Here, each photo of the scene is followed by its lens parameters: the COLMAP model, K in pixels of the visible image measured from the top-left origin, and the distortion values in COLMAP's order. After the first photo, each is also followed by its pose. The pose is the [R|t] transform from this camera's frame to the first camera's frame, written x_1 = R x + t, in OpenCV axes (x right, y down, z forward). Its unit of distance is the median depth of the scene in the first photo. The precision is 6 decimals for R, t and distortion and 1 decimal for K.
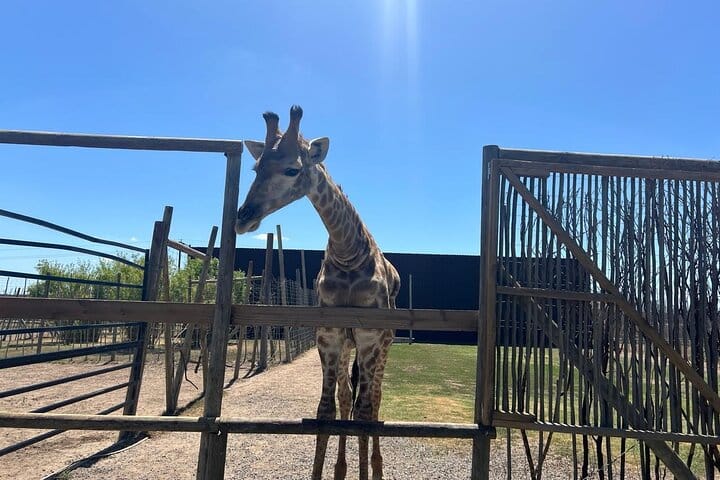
lens RADIAL K [[579.0, 0, 363.0], [0, 579.0, 232.8], [0, 0, 1]] dist [0.016378, -0.047031]
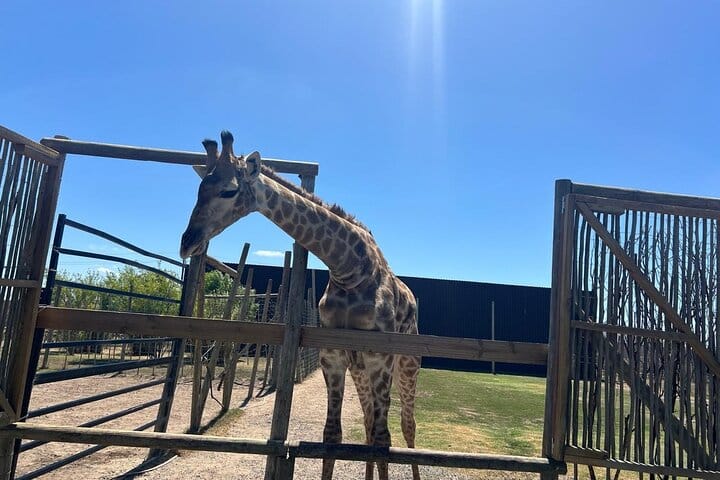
lens RADIAL K [[579.0, 0, 370.9], [0, 579.0, 232.2], [0, 0, 1]] dist [0.016378, -0.047031]
pose [[0.998852, 0.046352, 0.012081, -0.085214], [-0.045866, 0.998232, -0.037808, -0.004066], [-0.013812, 0.037210, 0.999212, -0.002189]]
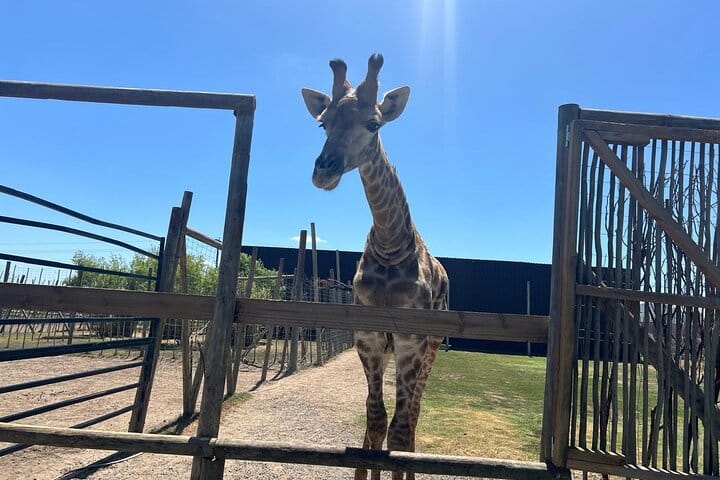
lens RADIAL K [[579.0, 0, 361.7], [0, 579.0, 240.4], [0, 0, 1]] dist [0.016378, -0.047031]
pose [[0.997445, 0.025971, -0.066552, -0.000847], [-0.025548, 0.999648, 0.007210, 0.022639], [0.066716, -0.005492, 0.997757, 0.139982]]
